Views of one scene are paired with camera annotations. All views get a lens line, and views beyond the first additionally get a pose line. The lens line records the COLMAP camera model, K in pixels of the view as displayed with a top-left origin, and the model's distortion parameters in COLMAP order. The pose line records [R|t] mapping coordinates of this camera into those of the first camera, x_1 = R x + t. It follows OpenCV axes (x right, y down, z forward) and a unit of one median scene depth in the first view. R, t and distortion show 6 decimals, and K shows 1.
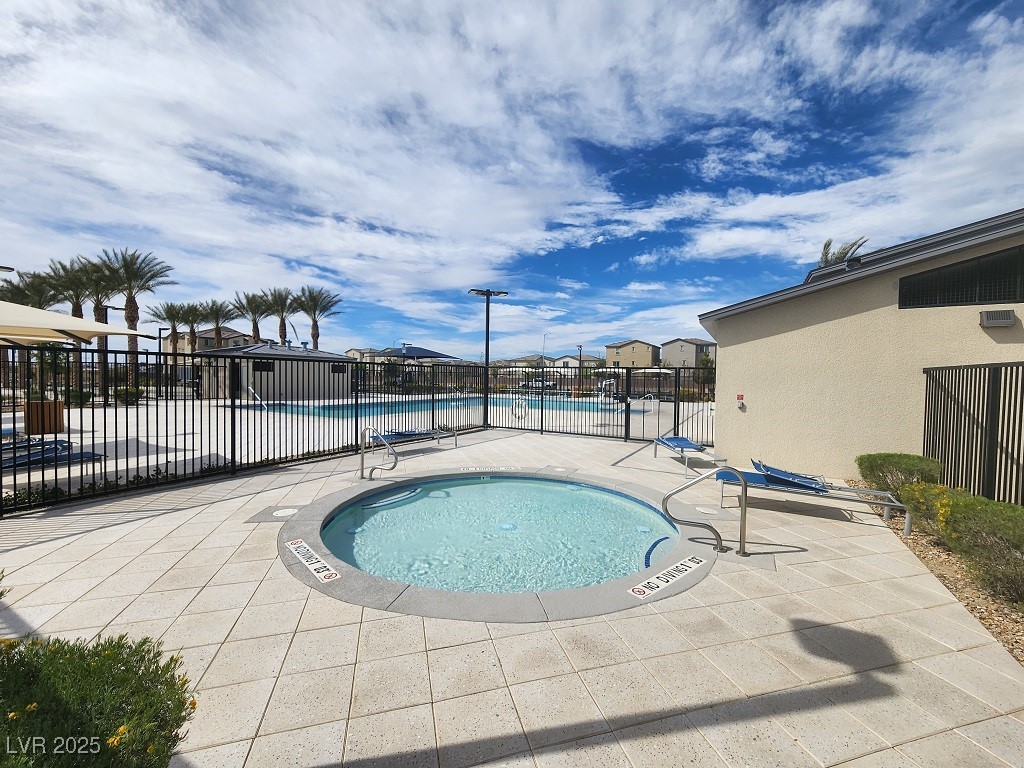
lens RADIAL K [[420.5, 0, 512.0], [0, 420.5, 384.0], [0, 0, 1]] dist [-0.002186, -0.000305]
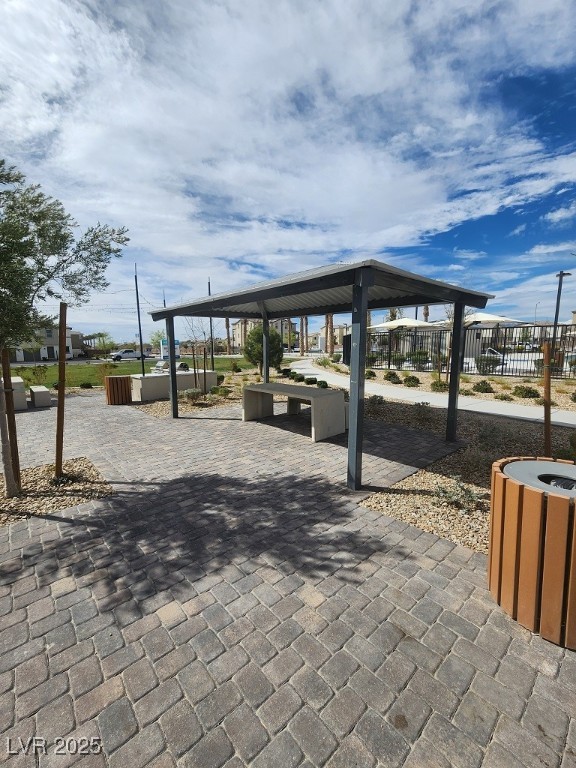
lens RADIAL K [[315.4, 0, 288.0], [0, 315.4, 384.0], [0, 0, 1]] dist [-0.002186, -0.000305]
pose [[0.942695, 0.016036, -0.333271, -0.025173], [0.018256, 0.994869, 0.099507, -0.002189], [0.333157, -0.099888, 0.937565, 0.120982]]
